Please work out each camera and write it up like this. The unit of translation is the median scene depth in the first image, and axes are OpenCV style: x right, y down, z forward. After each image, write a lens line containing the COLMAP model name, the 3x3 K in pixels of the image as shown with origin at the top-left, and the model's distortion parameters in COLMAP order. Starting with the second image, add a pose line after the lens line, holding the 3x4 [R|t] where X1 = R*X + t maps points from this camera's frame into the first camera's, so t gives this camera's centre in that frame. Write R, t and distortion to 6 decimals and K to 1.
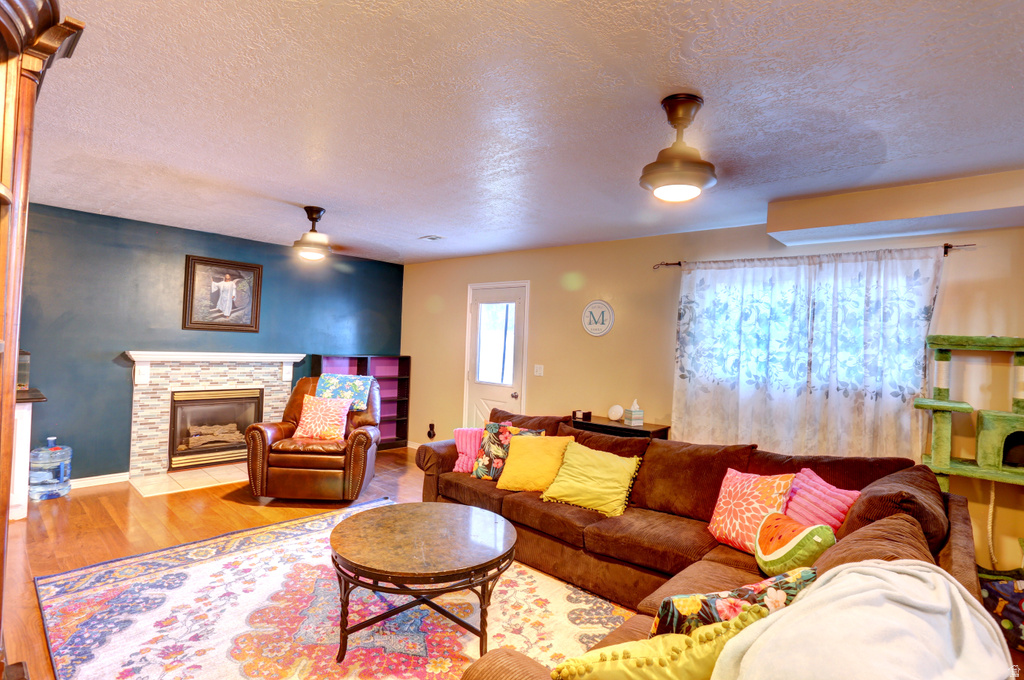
lens RADIAL K [[505.5, 0, 512.0], [0, 505.5, 340.0], [0, 0, 1]] dist [-0.073026, 0.030248]
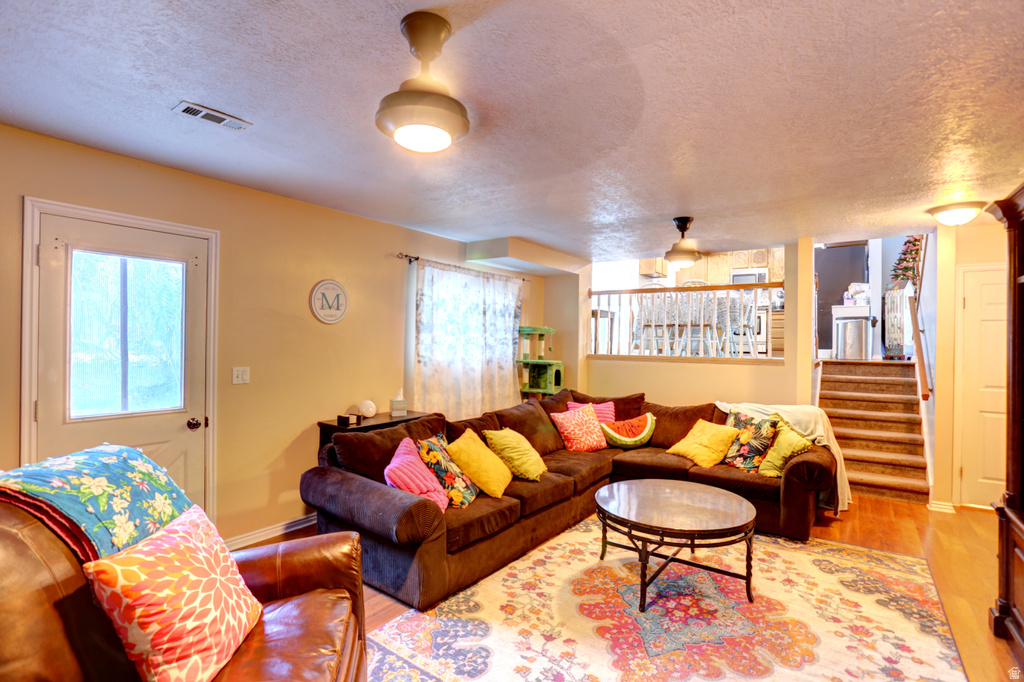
lens RADIAL K [[497.7, 0, 512.0], [0, 497.7, 341.0], [0, 0, 1]] dist [-0.067788, 0.030510]
pose [[-0.118749, -0.047096, 0.991807, -1.419312], [-0.026004, 0.998679, 0.044308, -0.048667], [-0.992584, -0.020530, -0.119817, 1.700815]]
